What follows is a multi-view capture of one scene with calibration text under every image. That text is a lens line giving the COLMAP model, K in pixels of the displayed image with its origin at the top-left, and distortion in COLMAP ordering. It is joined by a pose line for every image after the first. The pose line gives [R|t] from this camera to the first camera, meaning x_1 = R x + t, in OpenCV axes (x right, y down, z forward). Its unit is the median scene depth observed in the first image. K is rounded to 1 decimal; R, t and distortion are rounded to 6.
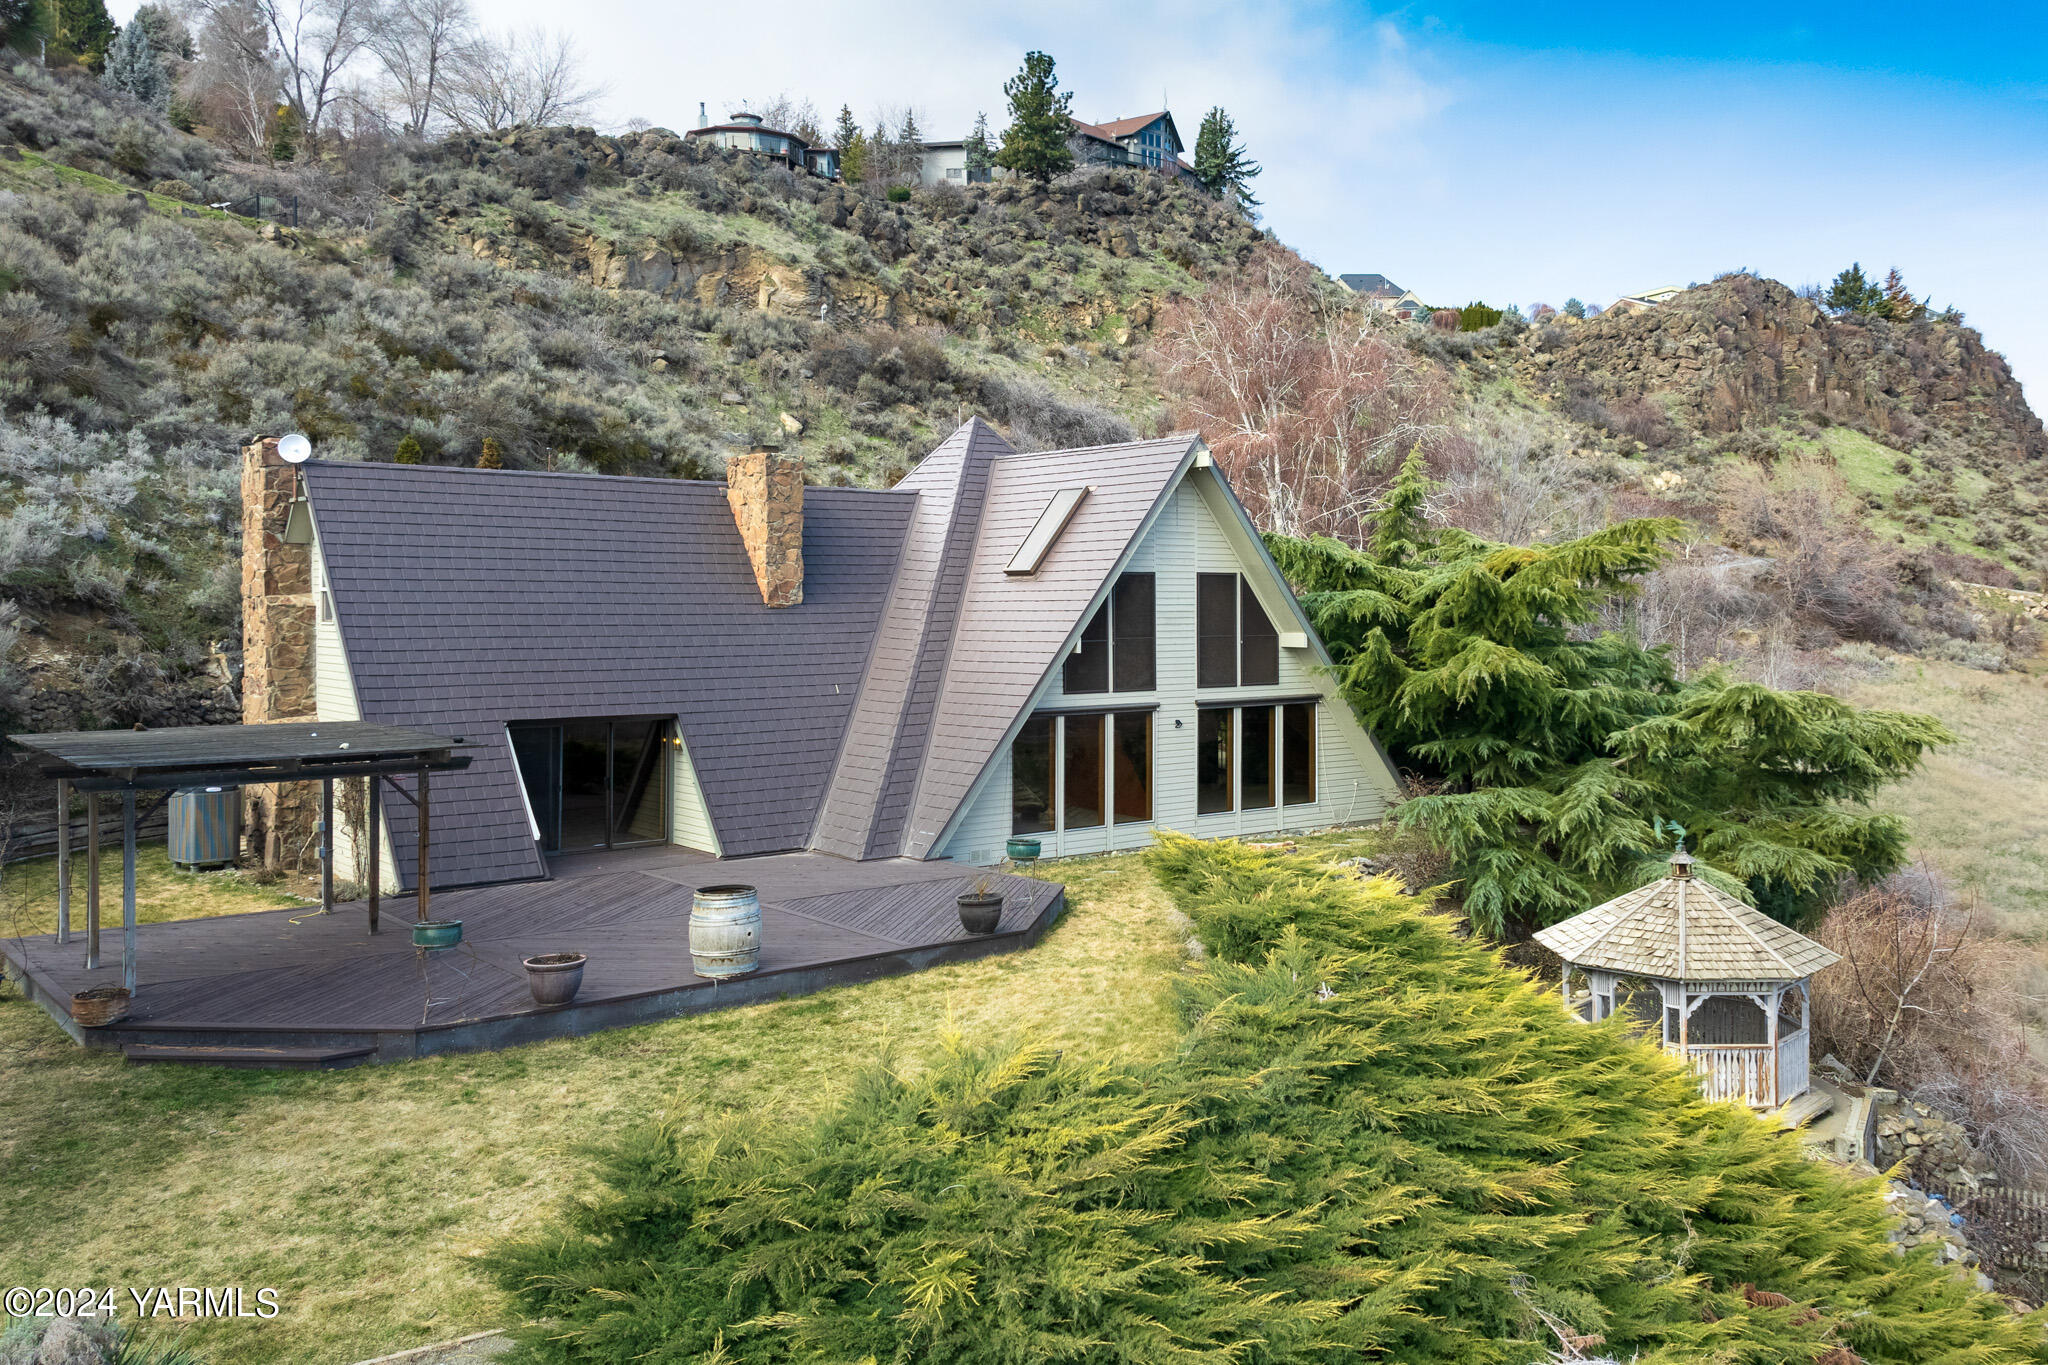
lens RADIAL K [[1539.5, 0, 1024.0], [0, 1539.5, 682.5], [0, 0, 1]] dist [-0.001082, 0.003513]
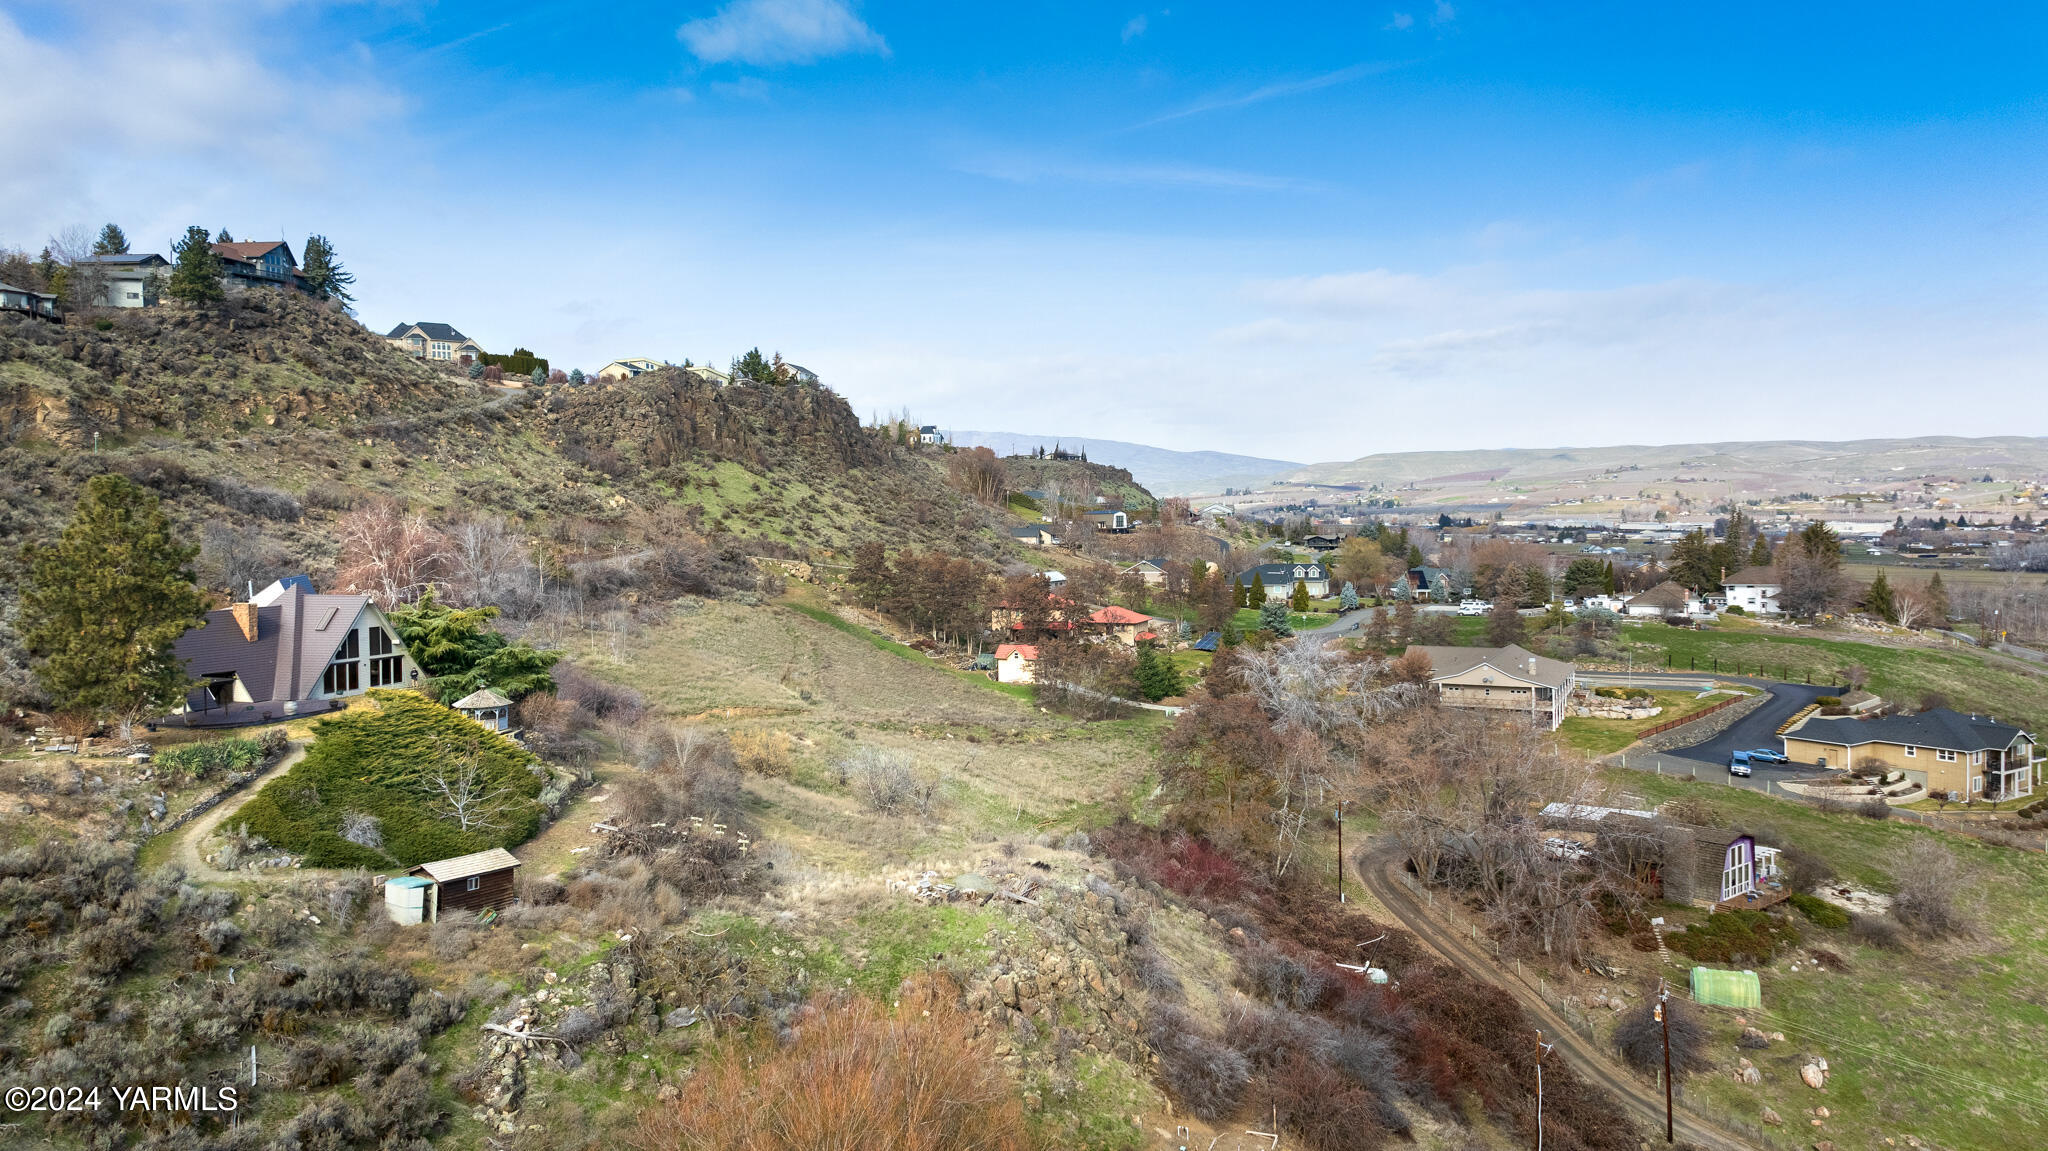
lens RADIAL K [[1460.3, 0, 1024.0], [0, 1460.3, 575.5], [0, 0, 1]] dist [0.179064, -0.179570]
pose [[0.839429, -0.027623, 0.542767, -0.138687], [0.028900, 0.999563, 0.006176, -0.043496], [-0.542701, 0.010501, 0.839861, -0.777747]]
